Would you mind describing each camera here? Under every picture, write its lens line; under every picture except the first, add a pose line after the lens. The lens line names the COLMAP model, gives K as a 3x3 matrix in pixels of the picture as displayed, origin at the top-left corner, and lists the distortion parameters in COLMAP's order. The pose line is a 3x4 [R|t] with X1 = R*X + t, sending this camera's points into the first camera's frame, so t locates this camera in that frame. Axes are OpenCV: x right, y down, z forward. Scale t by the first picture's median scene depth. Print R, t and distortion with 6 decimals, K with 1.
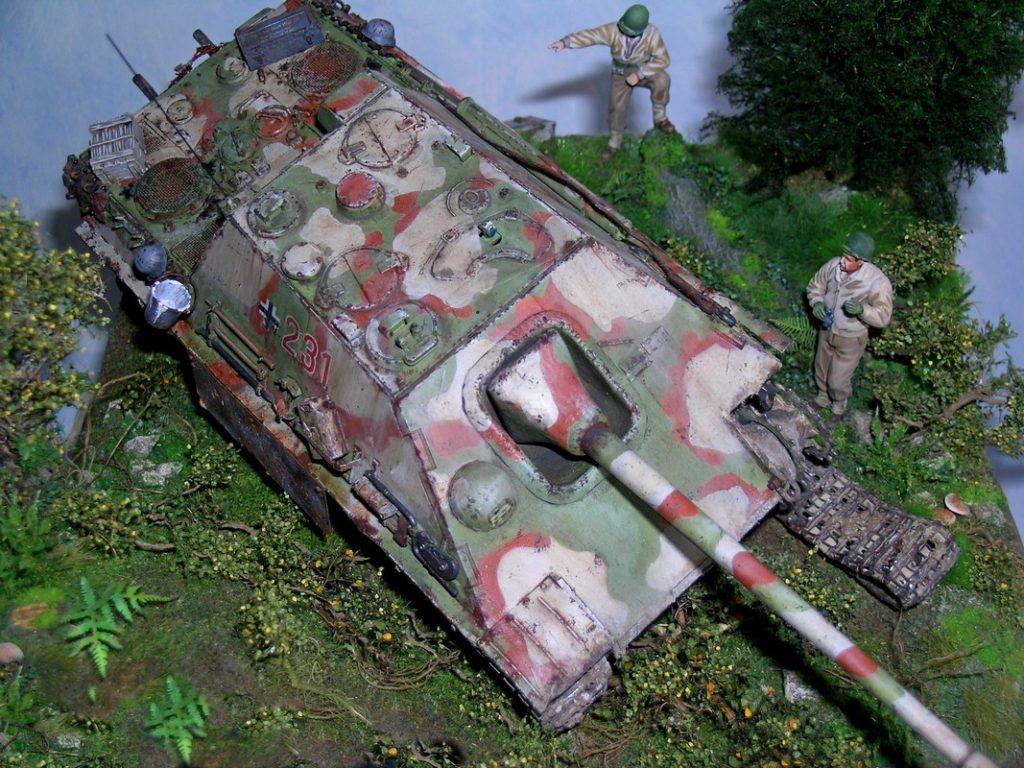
lens RADIAL K [[1433.7, 0, 512.8], [0, 1433.7, 393.9], [0, 0, 1]] dist [0.005940, 0.000000]
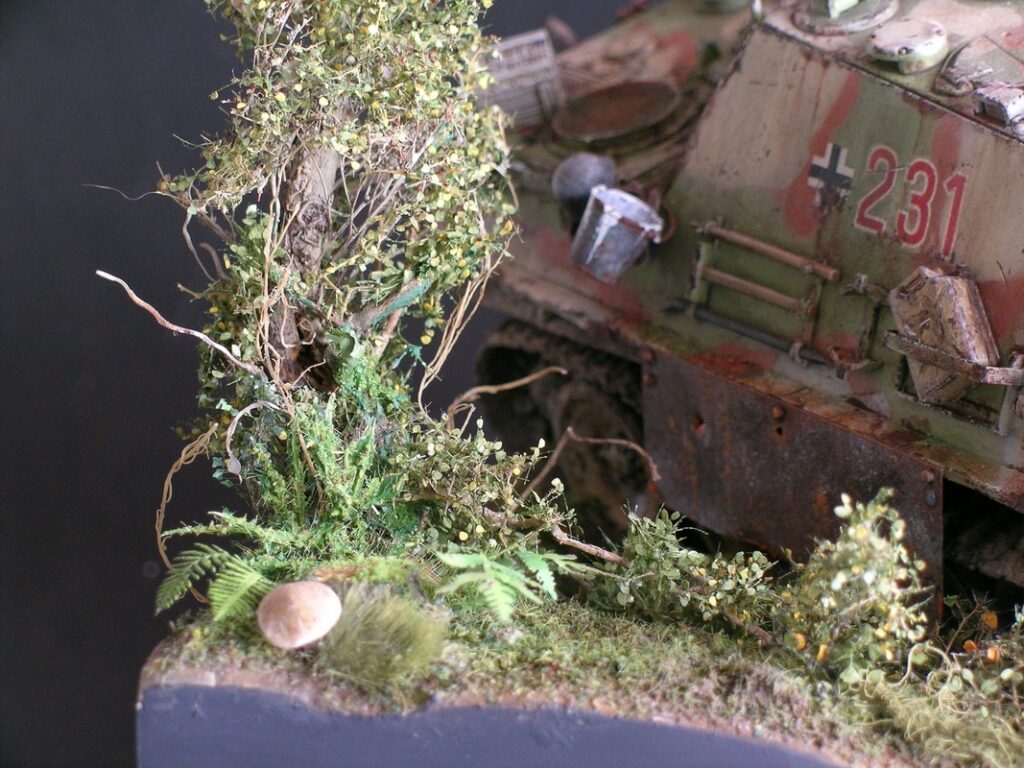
lens RADIAL K [[3093.0, 0, 456.8], [0, 3093.0, 387.8], [0, 0, 1]] dist [-0.171545, 0.000000]
pose [[0.985171, -0.012815, -0.171095, -0.118948], [-0.077013, 0.858079, -0.507709, 0.598453], [0.153320, 0.513357, 0.844368, 0.099003]]
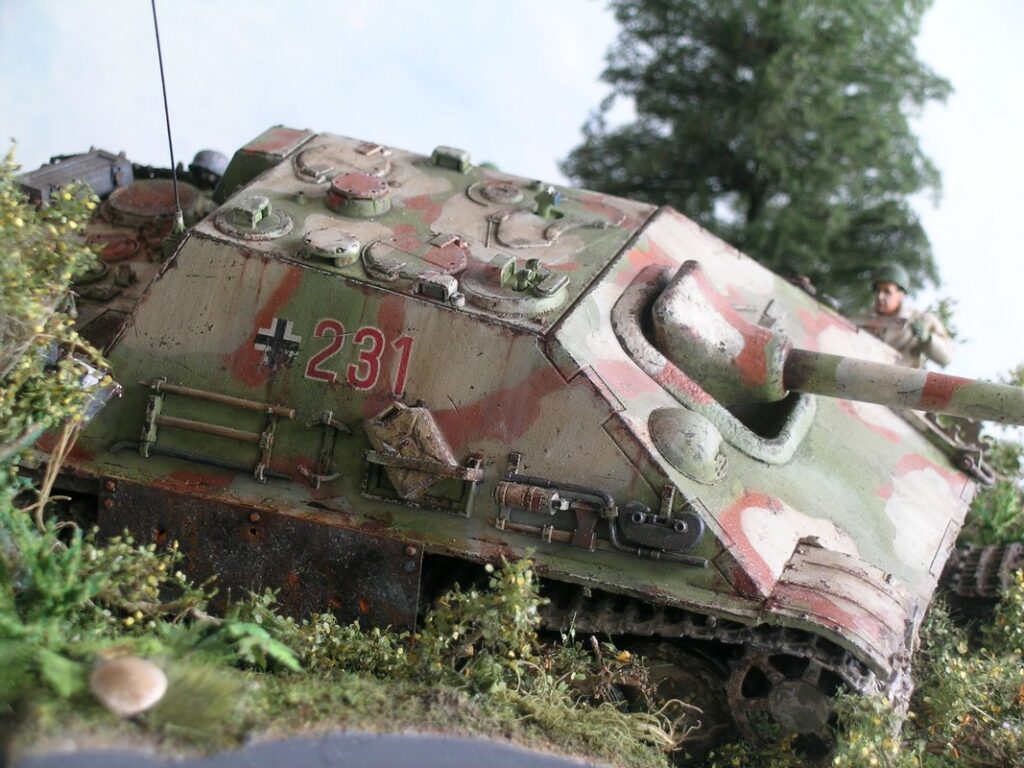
lens RADIAL K [[2144.7, 0, 516.4], [0, 2144.7, 387.7], [0, 0, 1]] dist [0.061086, 0.000000]
pose [[0.878400, -0.045644, 0.475741, -0.587351], [0.309727, 0.812470, -0.493924, 0.534013], [-0.363981, 0.581213, 0.727811, 0.221949]]
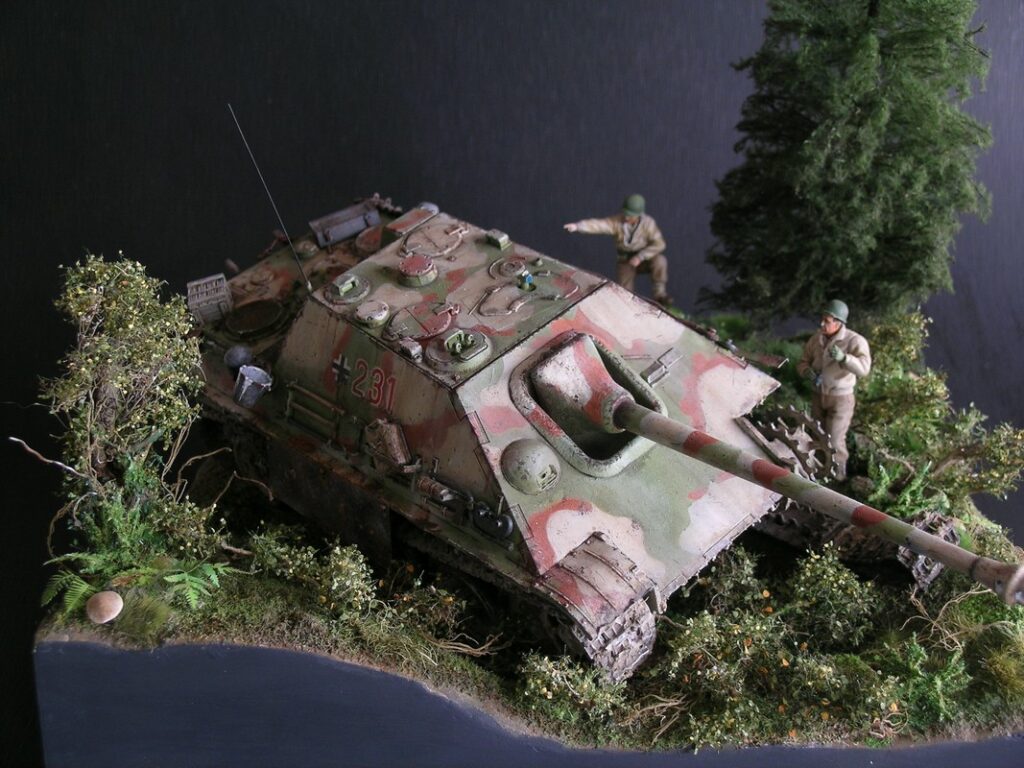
lens RADIAL K [[1433.7, 0, 508.7], [0, 1433.7, 383.4], [0, 0, 1]] dist [0.005940, 0.000000]
pose [[0.999235, -0.038976, 0.003287, -0.038157], [0.036776, 0.907541, -0.418350, 0.472490], [0.013323, 0.418150, 0.908280, -0.065599]]
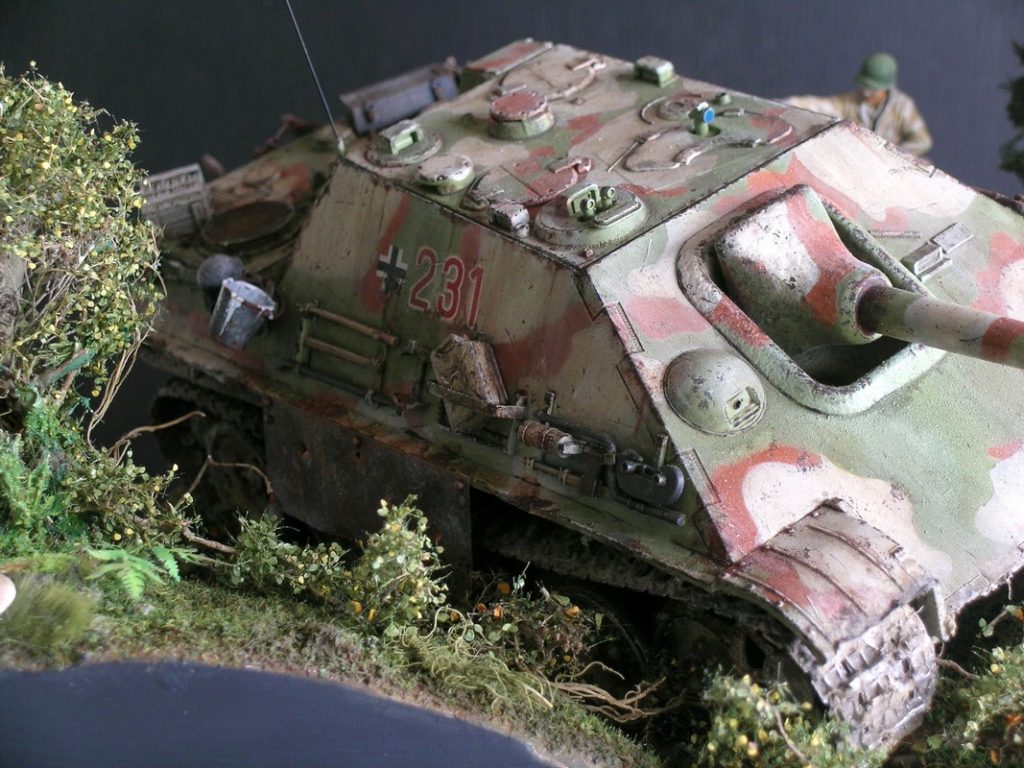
lens RADIAL K [[2298.8, 0, 498.0], [0, 2298.8, 378.2], [0, 0, 1]] dist [0.065650, 0.000000]
pose [[0.997960, -0.032984, -0.054669, -0.060426], [-0.000953, 0.848439, -0.529292, 0.610340], [0.063842, 0.528264, 0.846677, 0.081350]]
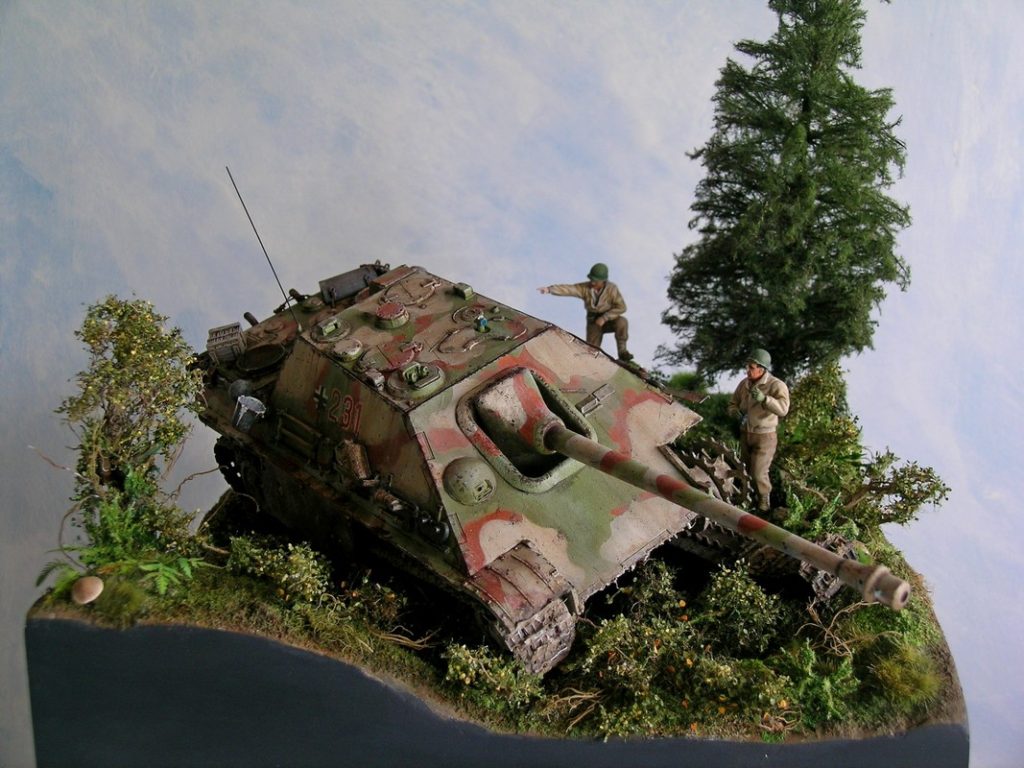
lens RADIAL K [[1219.1, 0, 511.0], [0, 1219.1, 380.9], [0, 0, 1]] dist [-0.029585, 0.000000]
pose [[0.998471, -0.018313, -0.052155, 0.073044], [-0.009284, 0.874560, -0.484829, 0.507477], [0.054492, 0.484572, 0.873053, -0.003038]]
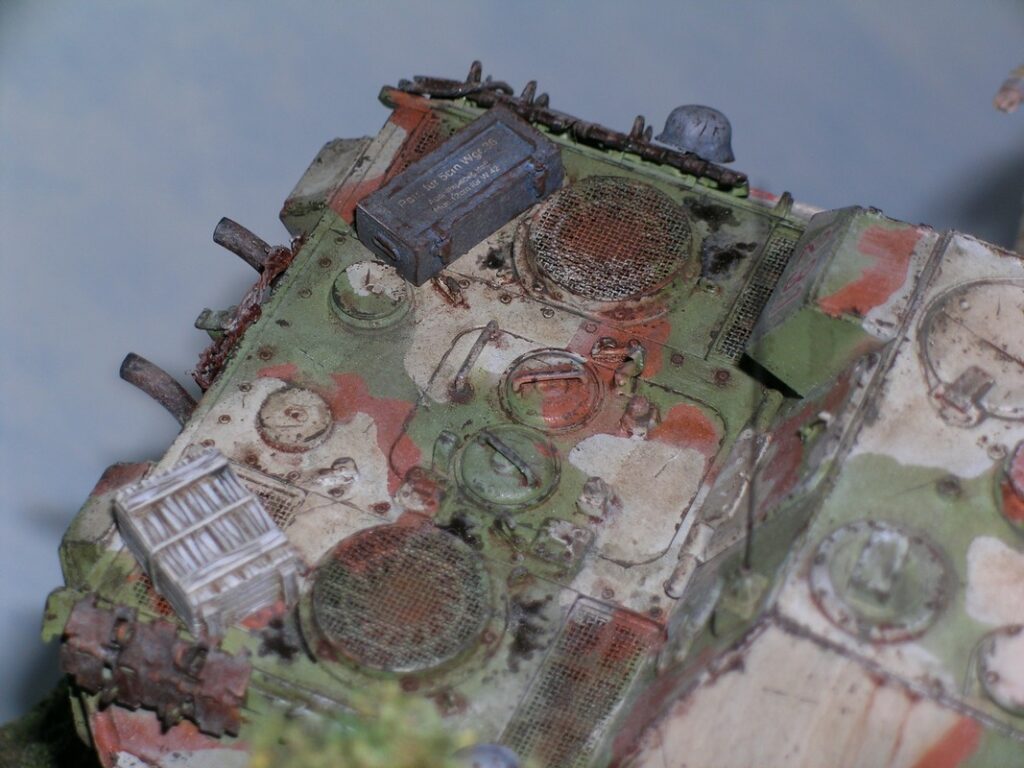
lens RADIAL K [[3093.0, 0, 511.4], [0, 3093.0, 384.2], [0, 0, 1]] dist [-0.171545, 0.000000]
pose [[0.903303, -0.205563, 0.376546, -0.589197], [0.268007, 0.955769, -0.121155, -0.105164], [-0.334986, 0.210356, 0.918441, 0.245491]]
